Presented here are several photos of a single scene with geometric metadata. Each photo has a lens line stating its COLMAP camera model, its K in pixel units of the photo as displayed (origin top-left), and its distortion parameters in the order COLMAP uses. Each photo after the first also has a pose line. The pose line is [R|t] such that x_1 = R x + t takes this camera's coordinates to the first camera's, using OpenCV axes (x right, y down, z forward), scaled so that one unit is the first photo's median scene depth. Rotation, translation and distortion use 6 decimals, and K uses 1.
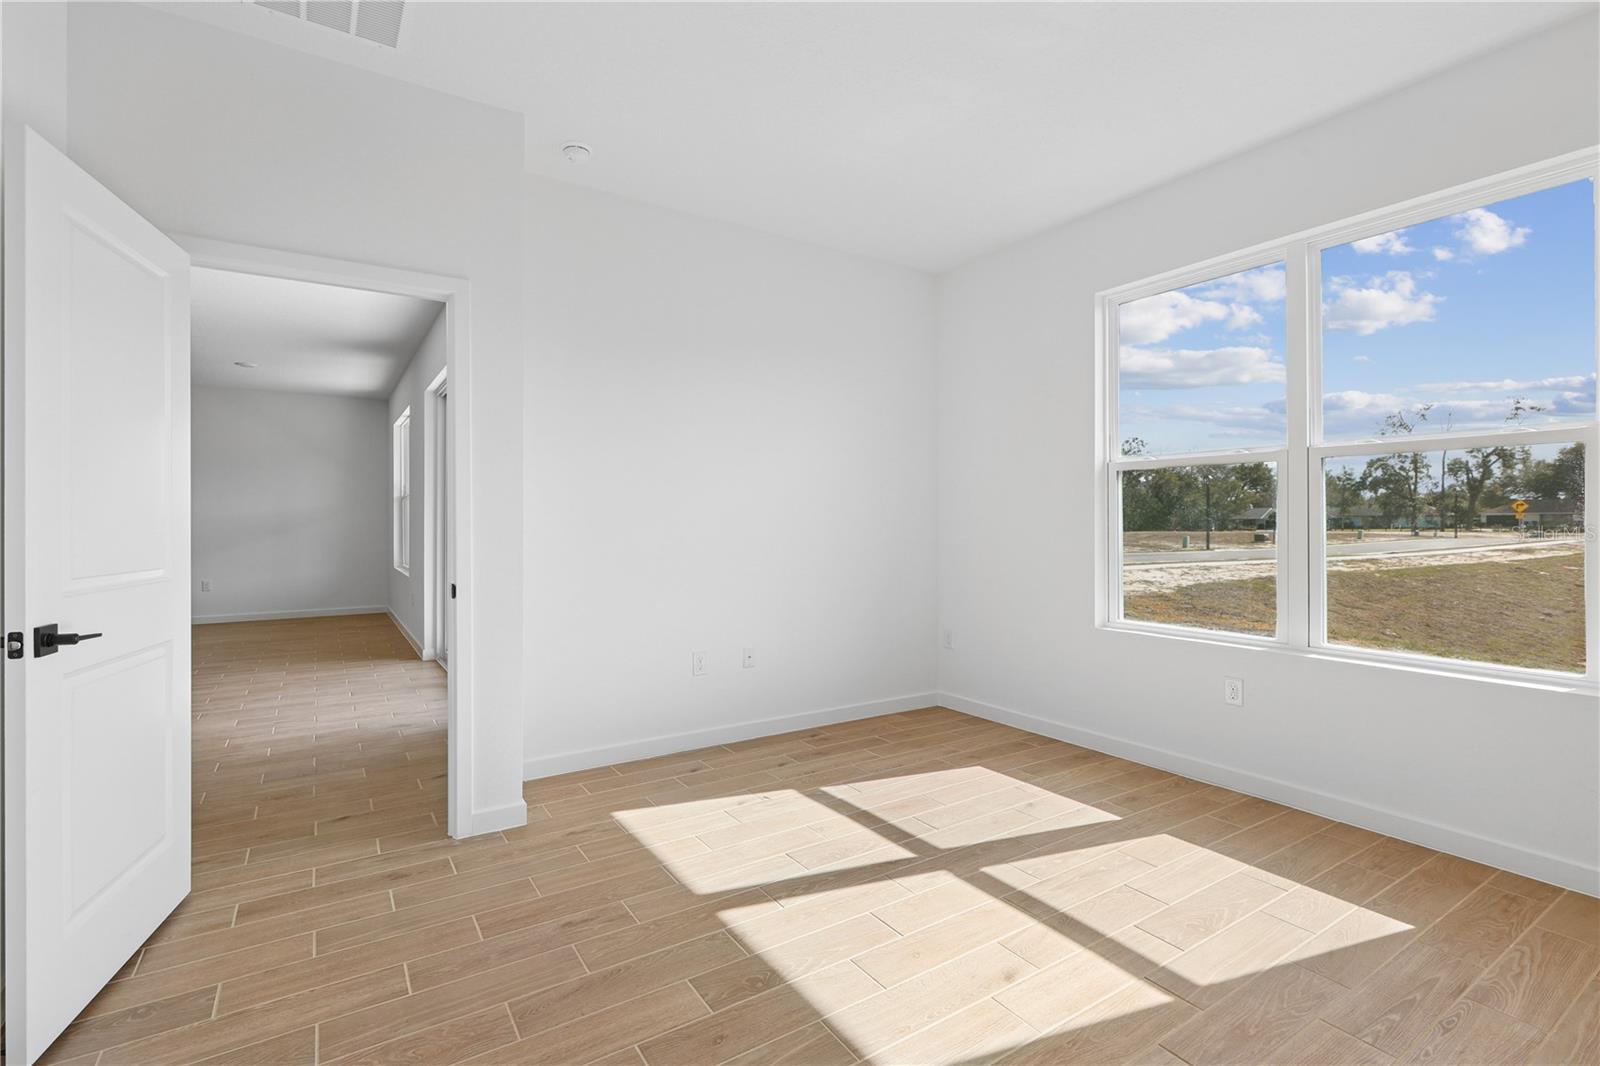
lens RADIAL K [[712.7, 0, 800.0], [0, 712.7, 533.0], [0, 0, 1]] dist [0.001289, 0.000288]
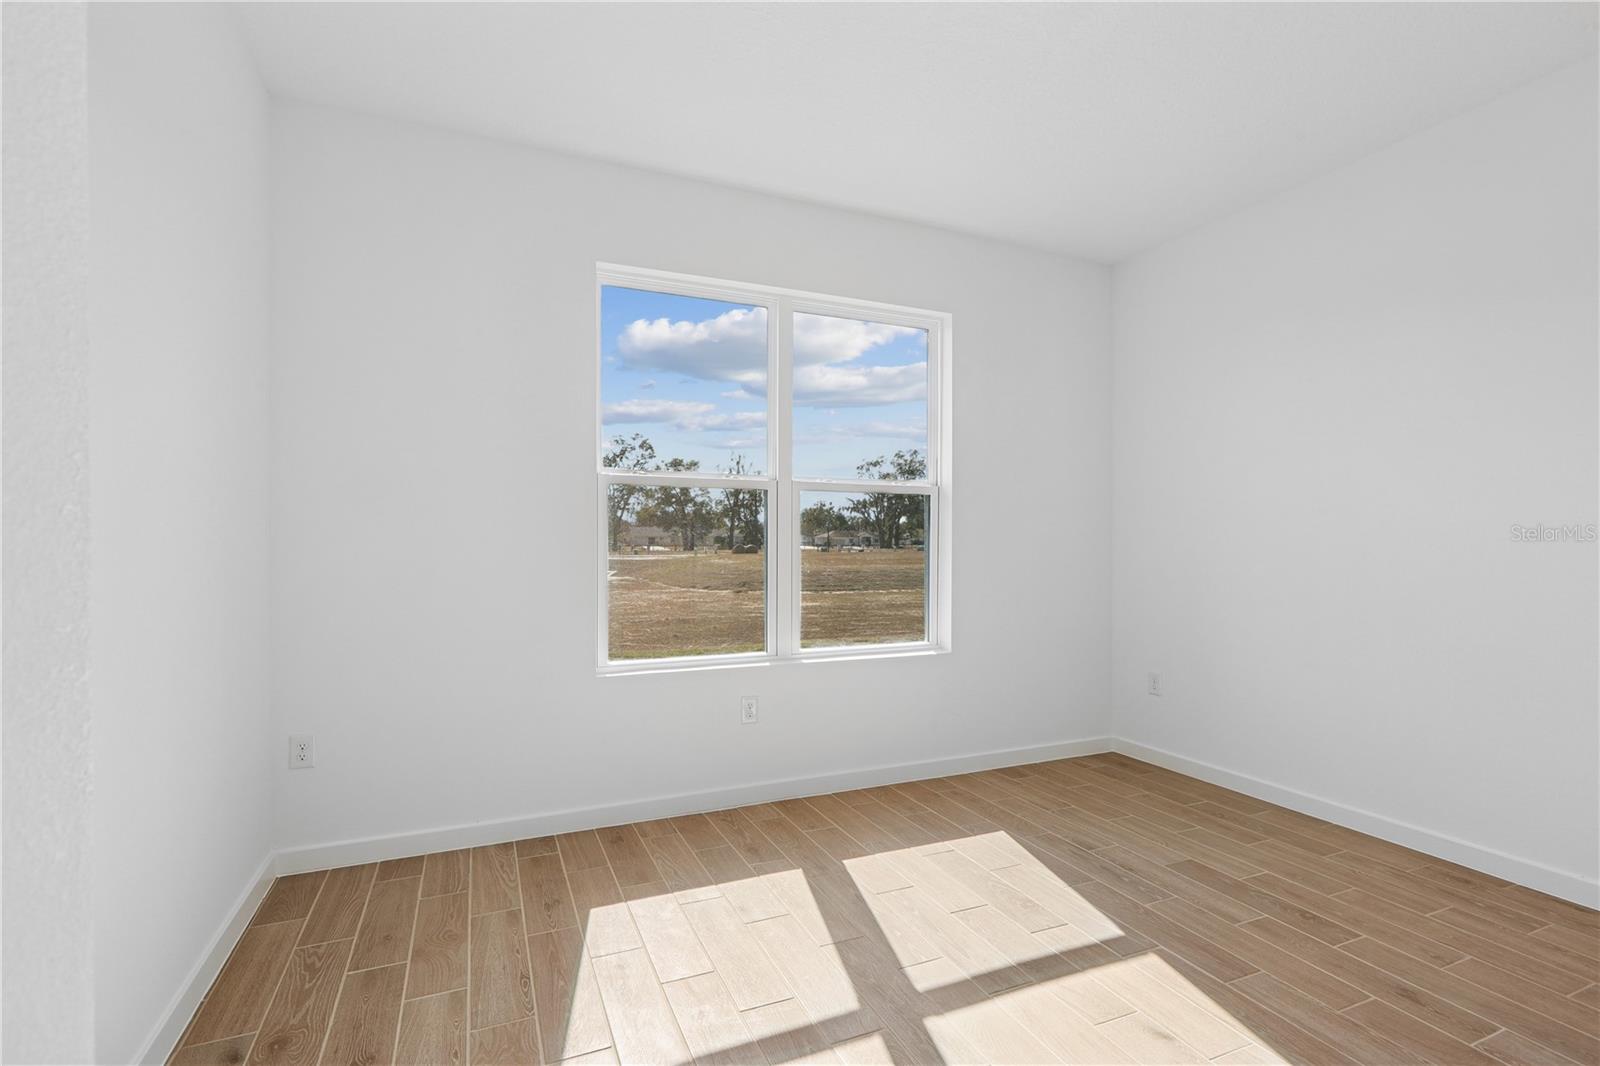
lens RADIAL K [[717.5, 0, 798.8], [0, 717.5, 555.2], [0, 0, 1]] dist [0.000718, 0.000160]
pose [[0.191649, -0.006607, 0.981441, -0.443921], [0.016085, 0.999864, 0.003590, -0.004542], [-0.981332, 0.015099, 0.191729, 0.812139]]
